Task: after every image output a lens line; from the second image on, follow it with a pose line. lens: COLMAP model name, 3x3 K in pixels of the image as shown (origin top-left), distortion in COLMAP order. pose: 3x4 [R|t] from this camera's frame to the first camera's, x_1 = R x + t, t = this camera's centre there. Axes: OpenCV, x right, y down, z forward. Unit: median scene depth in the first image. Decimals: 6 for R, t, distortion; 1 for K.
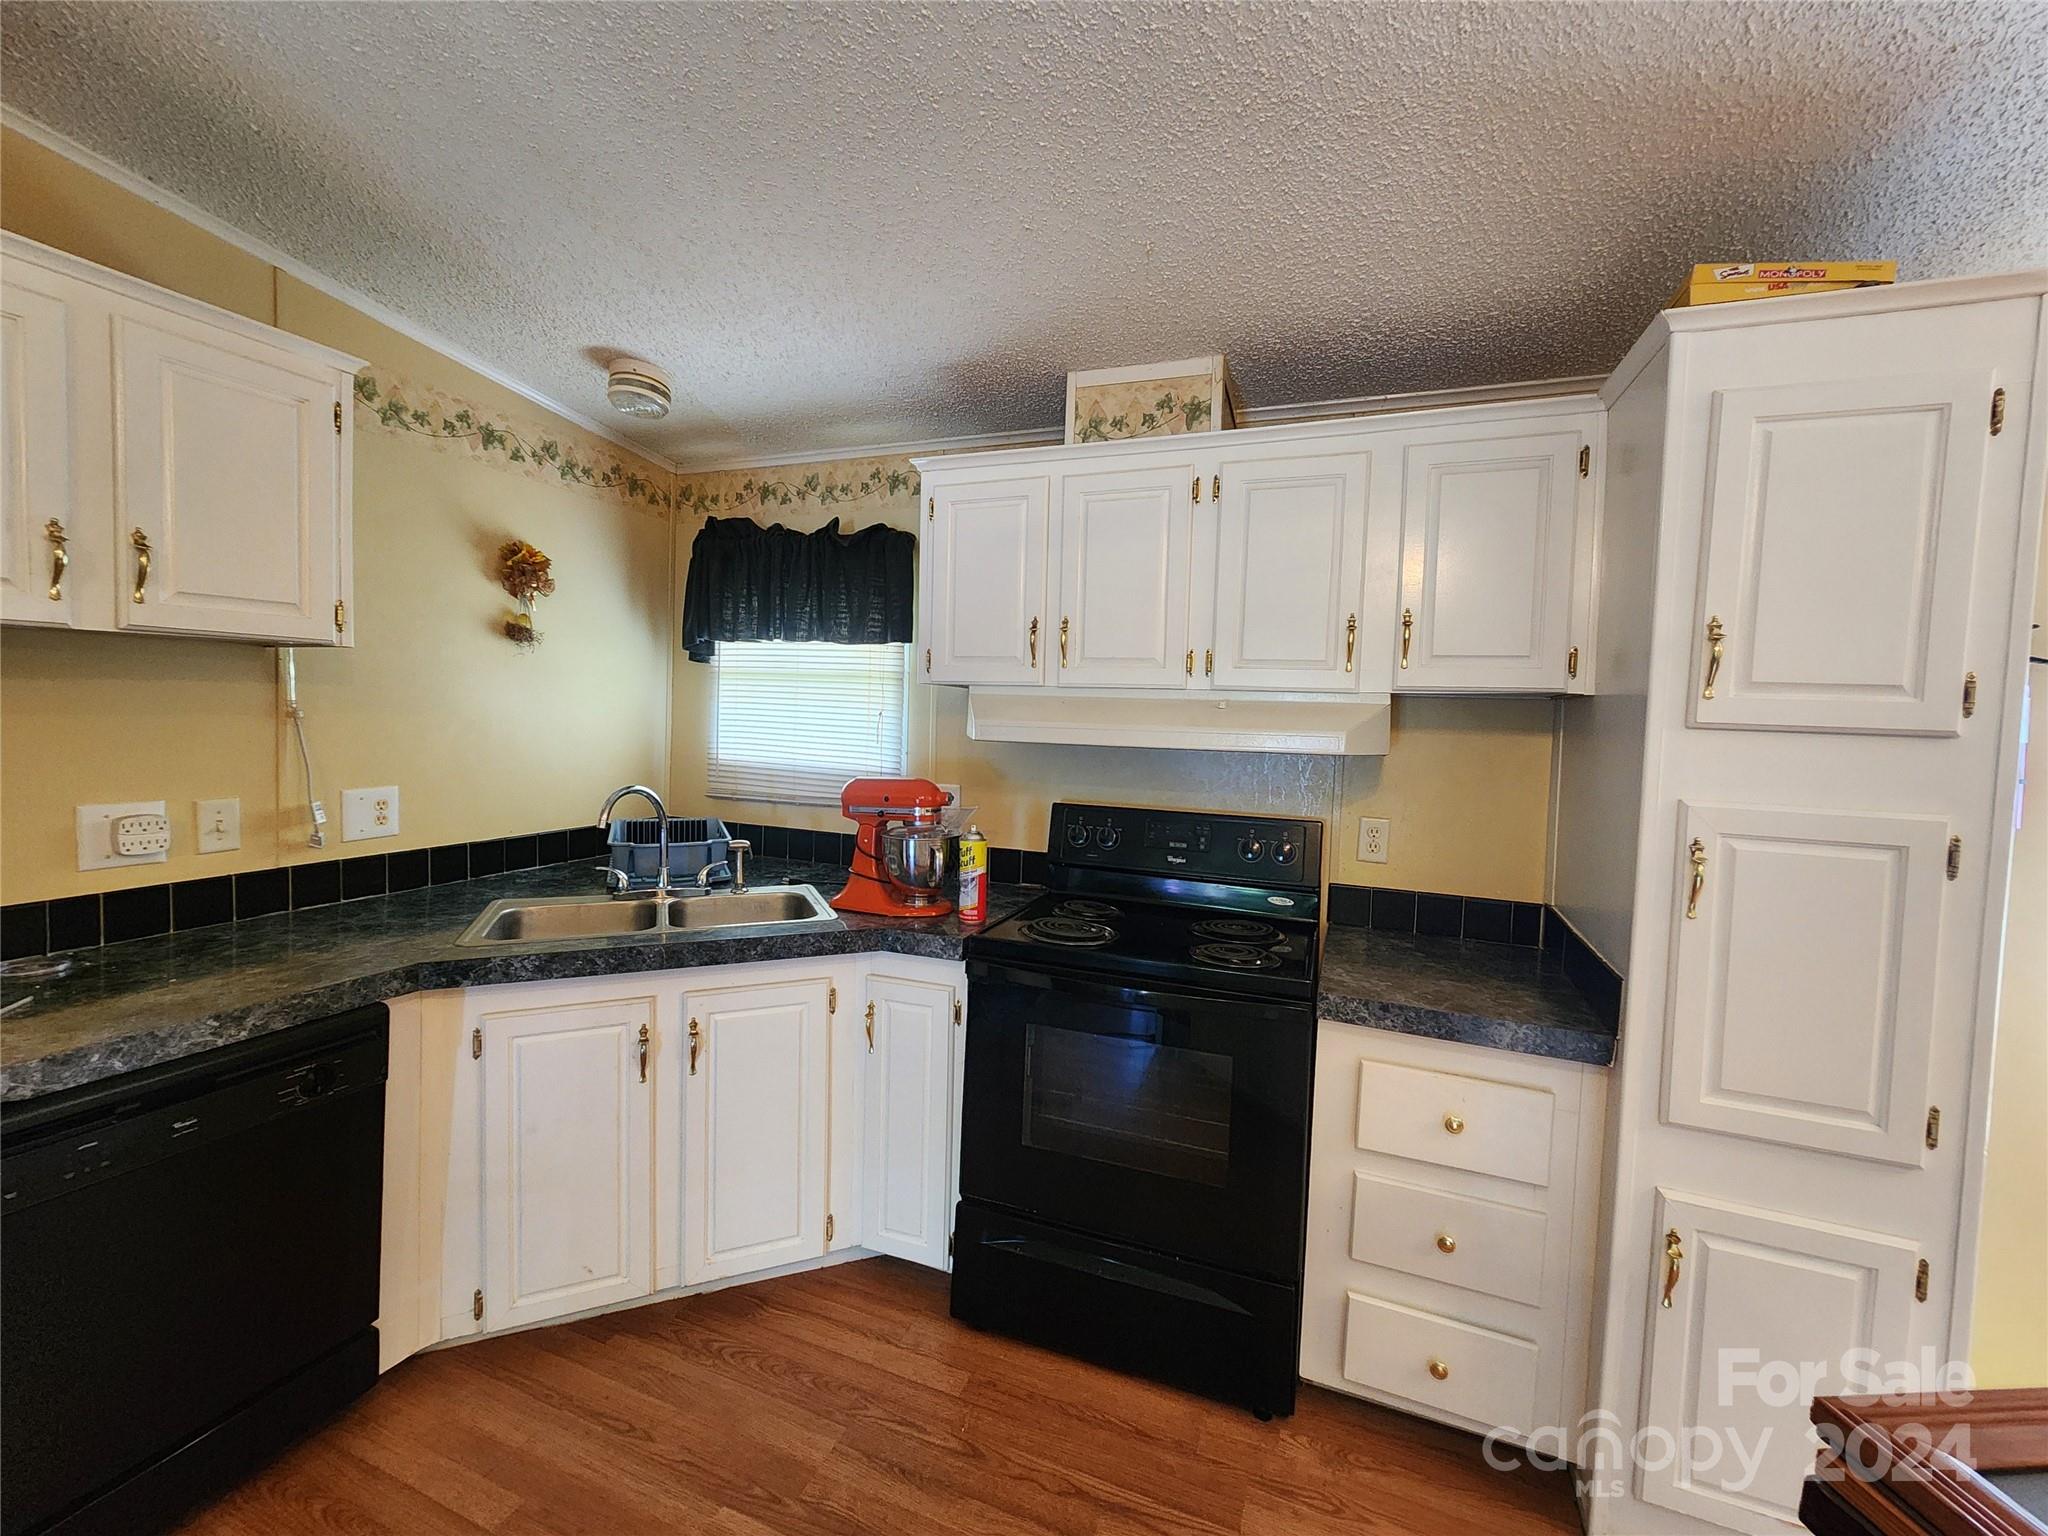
lens RADIAL K [[846.3, 0, 1005.5], [0, 846.3, 756.8], [0, 0, 1]] dist [0.000148, -0.000245]
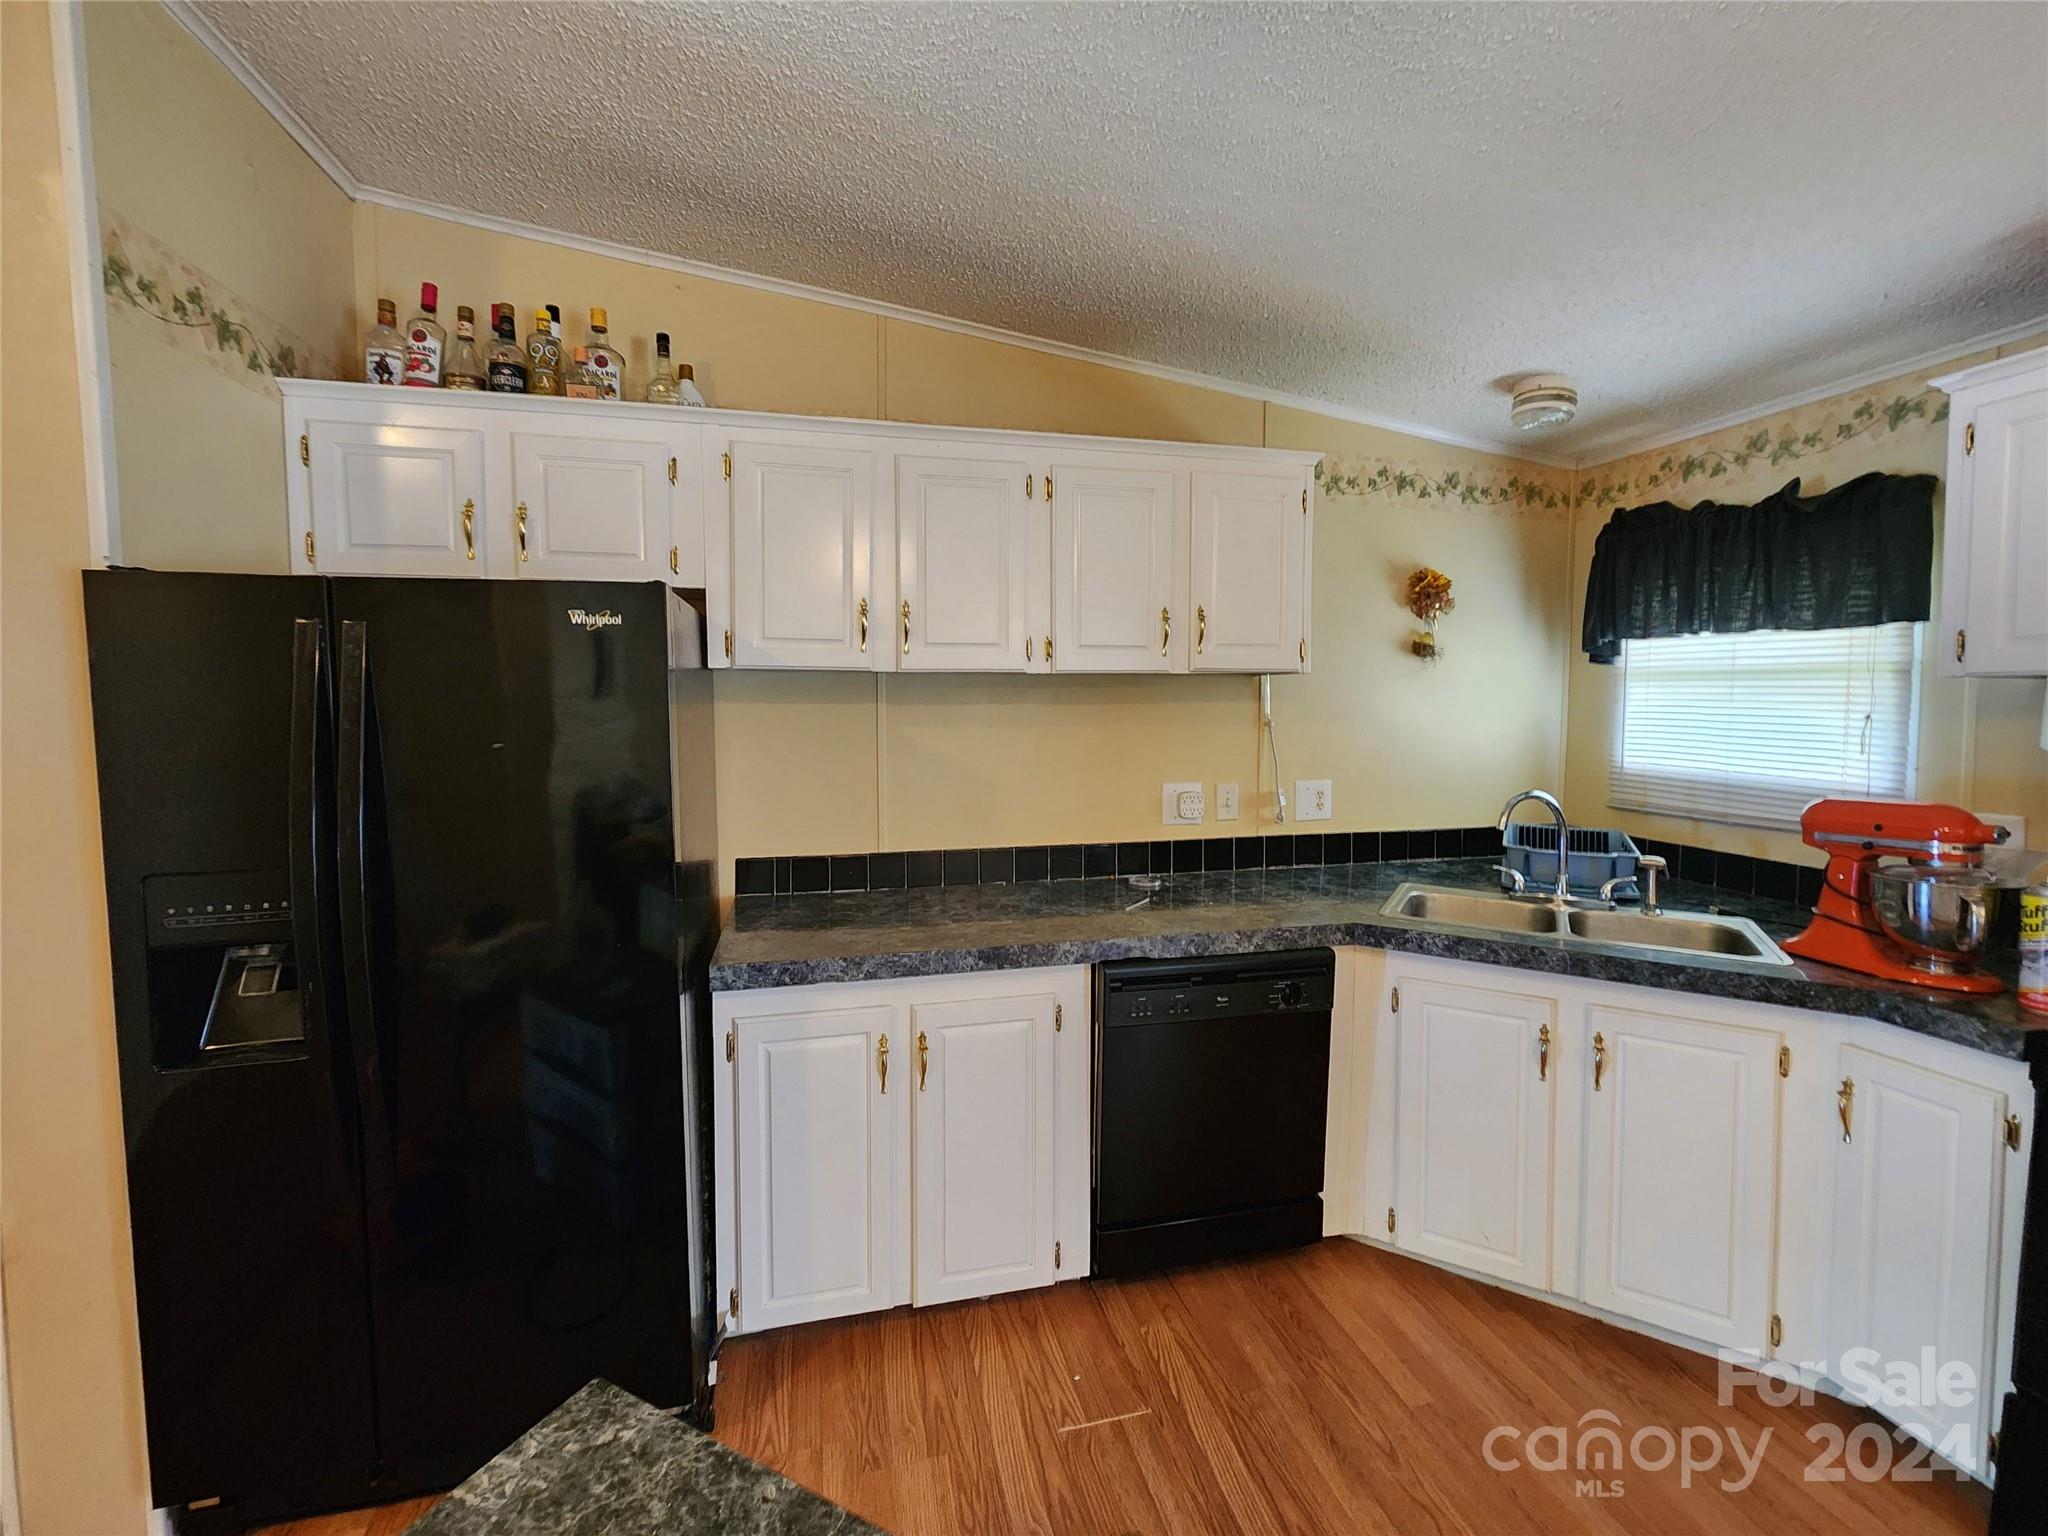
lens RADIAL K [[846.3, 0, 1026.9], [0, 846.3, 735.7], [0, 0, 1]] dist [0.000148, -0.000245]
pose [[0.601477, 0.007105, -0.798859, 0.011805], [-0.027633, 0.999547, -0.011916, -0.004076], [0.798412, 0.029242, 0.601401, -0.115703]]
